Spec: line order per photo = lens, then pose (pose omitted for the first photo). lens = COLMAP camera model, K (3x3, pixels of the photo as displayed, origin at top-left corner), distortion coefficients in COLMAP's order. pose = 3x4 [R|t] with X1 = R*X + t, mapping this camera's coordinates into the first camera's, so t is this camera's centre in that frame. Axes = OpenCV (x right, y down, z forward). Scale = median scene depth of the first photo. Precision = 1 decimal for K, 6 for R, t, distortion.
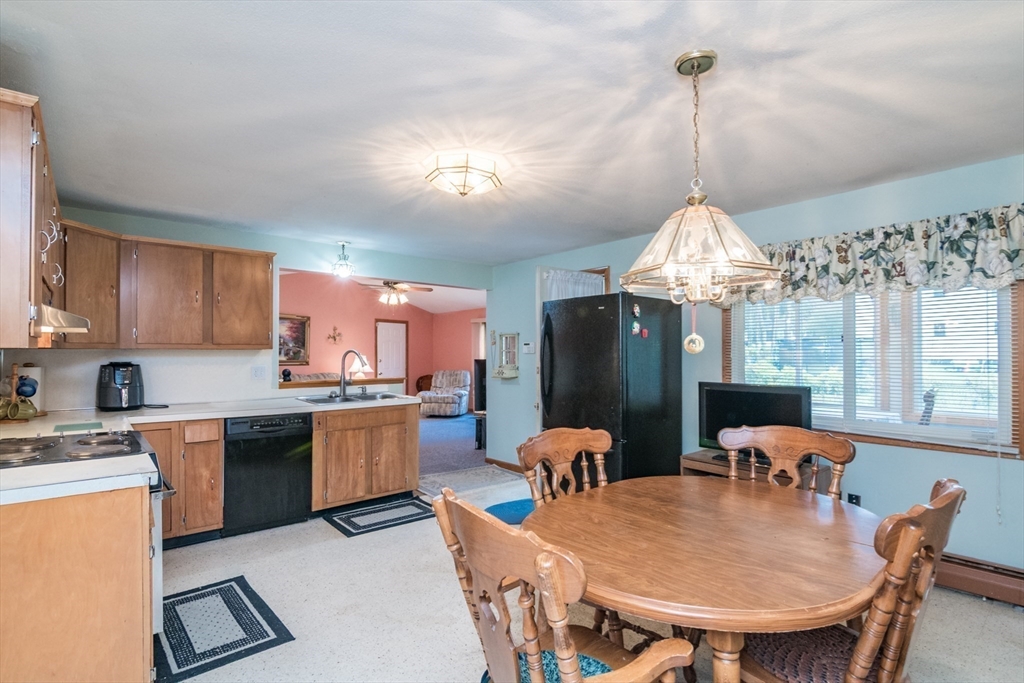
lens RADIAL K [[499.4, 0, 506.9], [0, 499.4, 348.6], [0, 0, 1]] dist [0.001443, -0.011317]
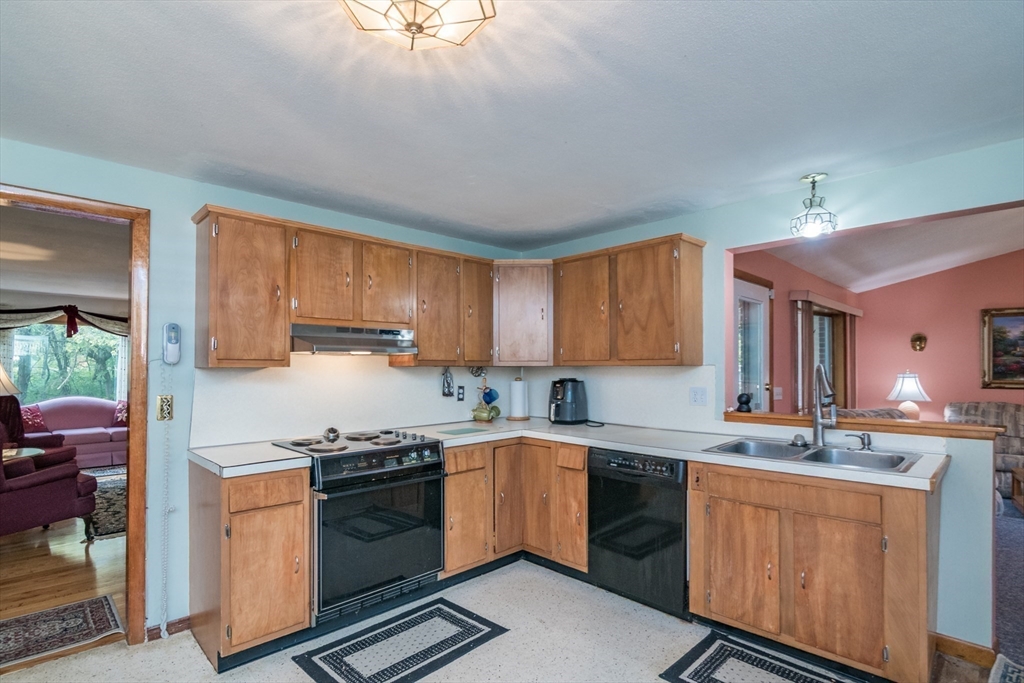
lens RADIAL K [[501.6, 0, 507.6], [0, 501.6, 359.7], [0, 0, 1]] dist [-0.023057, -0.000045]
pose [[0.066534, -0.016361, -0.997650, 0.307863], [0.007917, 0.999843, -0.015869, 0.003959], [0.997753, -0.006843, 0.066653, 0.876635]]
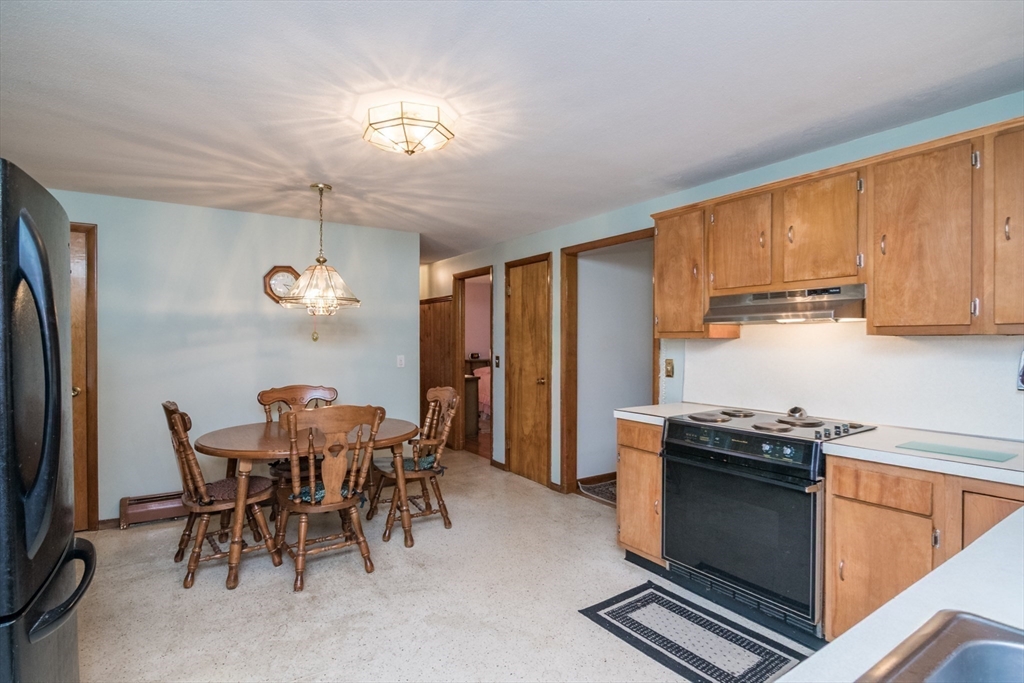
lens RADIAL K [[497.5, 0, 477.4], [0, 497.5, 347.1], [0, 0, 1]] dist [-0.000603, -0.019086]
pose [[-0.986489, -0.000194, 0.163825, -0.280609], [0.001018, 0.999973, 0.007310, 0.009430], [-0.163822, 0.007378, -0.986462, 1.504557]]
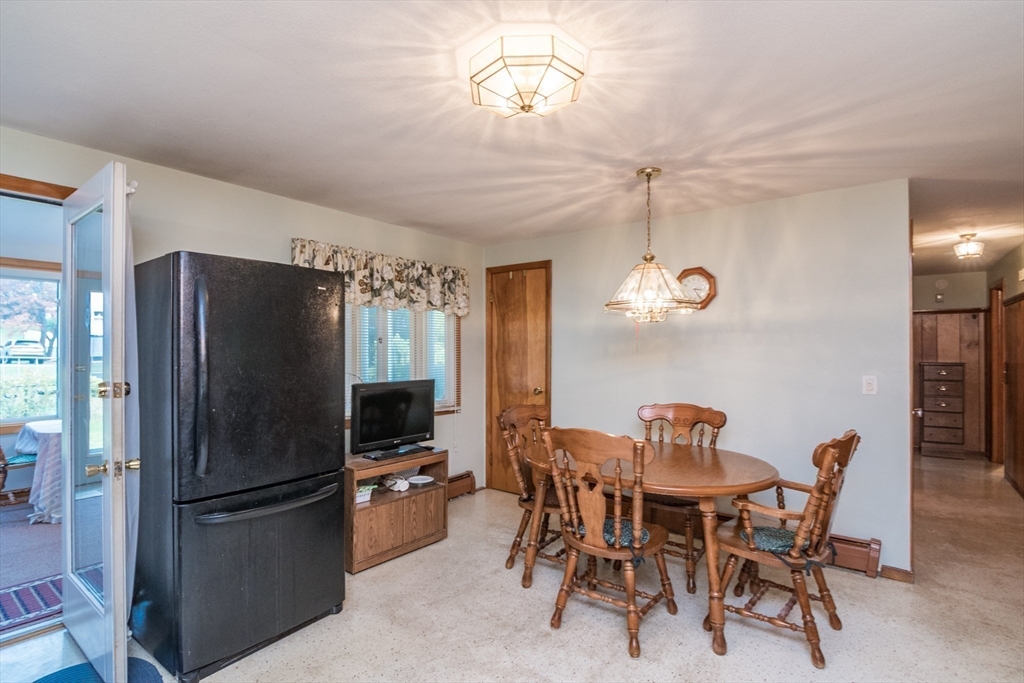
lens RADIAL K [[489.3, 0, 512.2], [0, 489.3, 347.5], [0, 0, 1]] dist [0.001141, -0.024034]
pose [[-0.206857, 0.007110, 0.978345, -0.584481], [-0.009061, 0.999917, -0.009183, 0.005160], [-0.978329, -0.010765, -0.206775, 0.954098]]
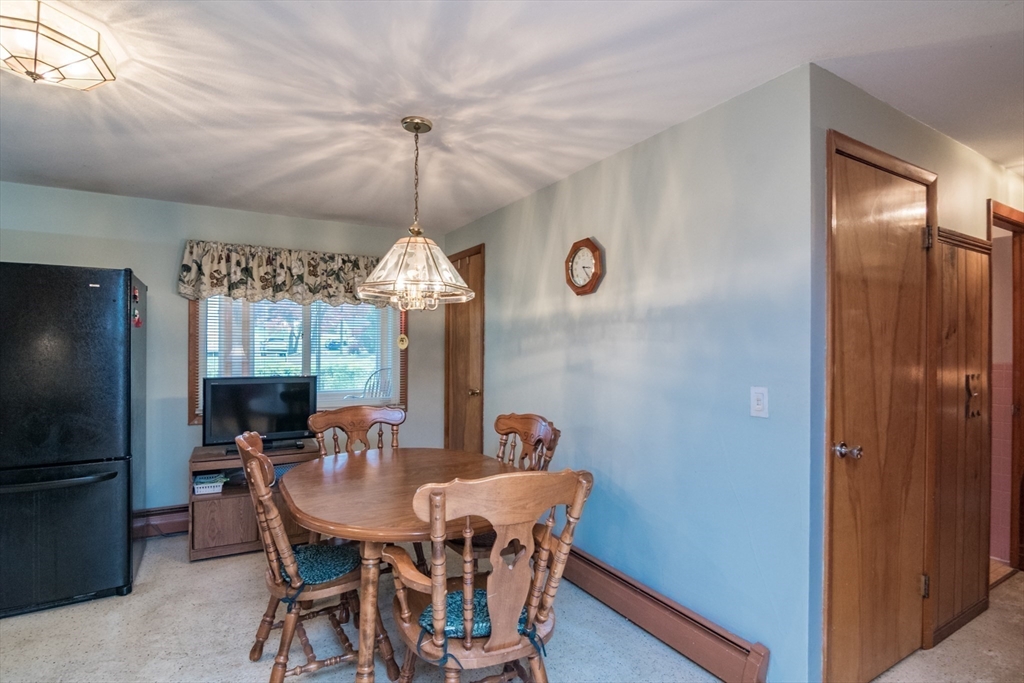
lens RADIAL K [[499.4, 0, 506.9], [0, 499.4, 348.6], [0, 0, 1]] dist [0.001443, -0.011317]
pose [[0.175852, -0.000626, 0.984416, -0.465833], [-0.014995, 0.999882, 0.003315, -0.000446], [-0.984302, -0.015345, 0.175822, 0.290345]]
